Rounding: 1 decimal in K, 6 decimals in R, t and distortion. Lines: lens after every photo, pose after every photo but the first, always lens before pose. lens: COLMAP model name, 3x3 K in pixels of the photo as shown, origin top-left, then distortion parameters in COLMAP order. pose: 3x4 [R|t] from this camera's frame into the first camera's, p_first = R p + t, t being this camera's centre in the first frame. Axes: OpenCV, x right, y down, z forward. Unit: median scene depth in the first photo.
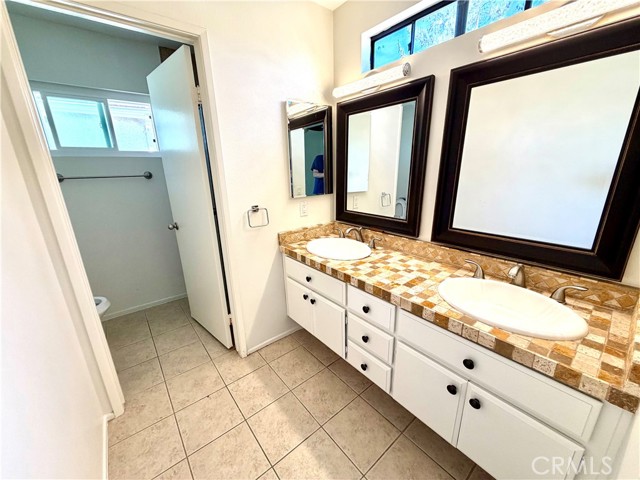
lens RADIAL K [[254.6, 0, 318.8], [0, 254.6, 240.3], [0, 0, 1]] dist [0.000991, -0.000062]
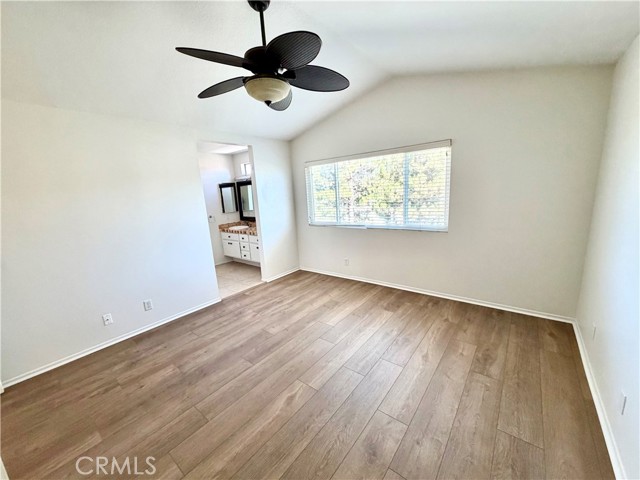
lens RADIAL K [[254.6, 0, 318.8], [0, 254.6, 240.3], [0, 0, 1]] dist [0.000991, -0.000062]
pose [[0.978671, -0.075571, 0.191029, 0.425866], [0.095214, 0.990834, -0.095826, 0.579514], [-0.182037, 0.111971, 0.976896, -2.227575]]
